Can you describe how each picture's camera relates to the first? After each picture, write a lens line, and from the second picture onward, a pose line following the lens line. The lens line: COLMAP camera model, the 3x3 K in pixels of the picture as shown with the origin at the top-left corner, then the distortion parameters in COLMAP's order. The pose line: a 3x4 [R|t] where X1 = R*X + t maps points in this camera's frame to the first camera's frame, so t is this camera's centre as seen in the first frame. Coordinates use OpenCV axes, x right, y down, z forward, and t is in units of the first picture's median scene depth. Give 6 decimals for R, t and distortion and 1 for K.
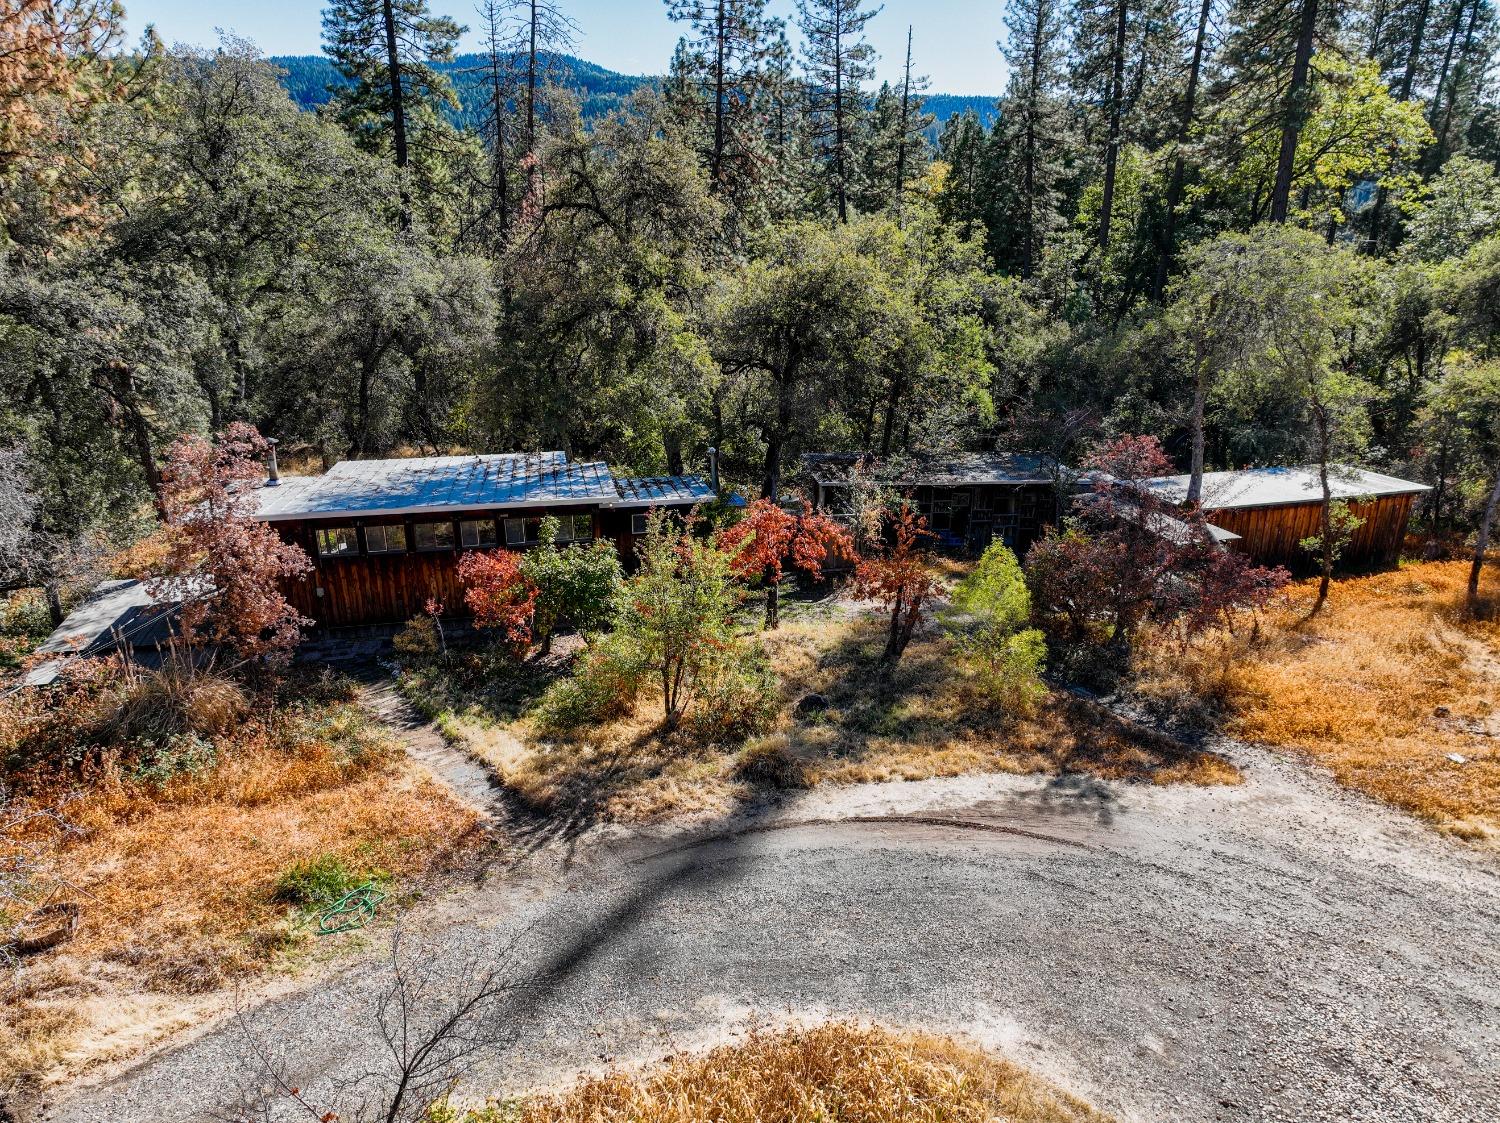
lens RADIAL K [[1063.6, 0, 748.1], [0, 1063.6, 562.1], [0, 0, 1]] dist [-0.000445, 0.016367]
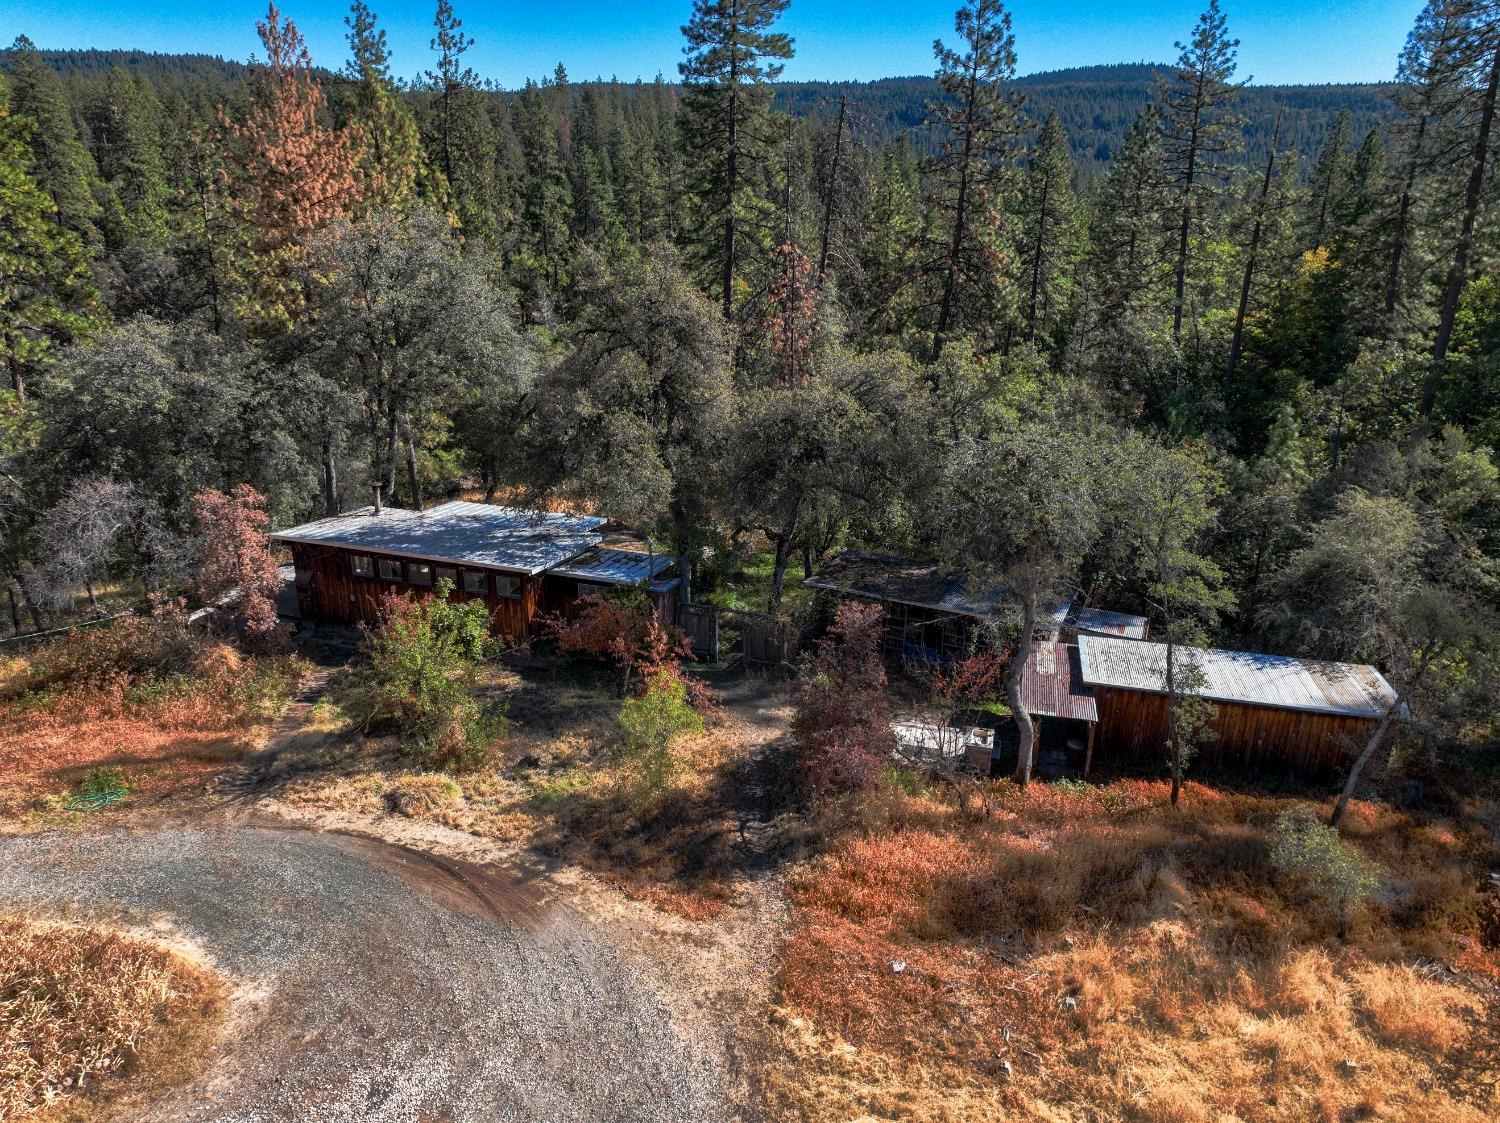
lens RADIAL K [[1063.6, 0, 748.8], [0, 1063.6, 564.0], [0, 0, 1]] dist [-0.000445, 0.016367]
pose [[0.872482, 0.177917, -0.455105, 0.650155], [-0.181470, 0.982727, 0.036287, -0.153926], [0.453700, 0.050928, 0.889698, -0.025516]]
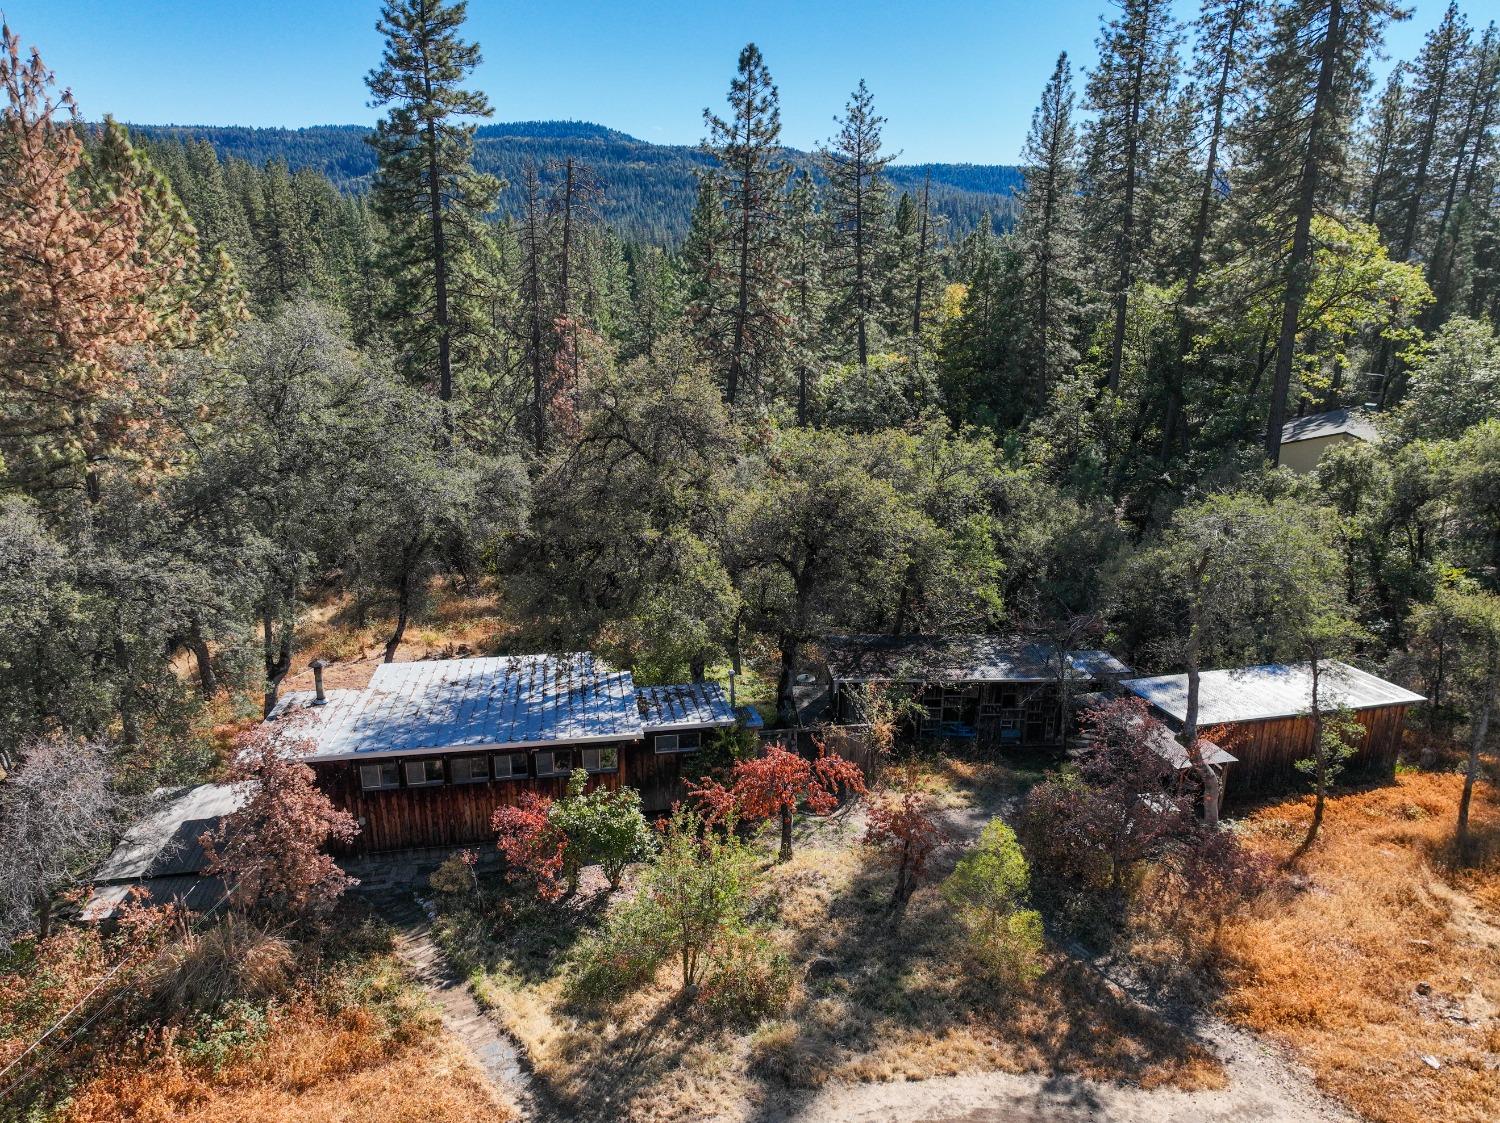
lens RADIAL K [[1063.6, 0, 748.3], [0, 1063.6, 559.2], [0, 0, 1]] dist [-0.000445, 0.016367]
pose [[0.999744, 0.010985, -0.019782, 0.002415], [-0.012044, 0.998456, -0.054228, -0.169000], [0.019156, 0.054452, 0.998333, -0.065754]]
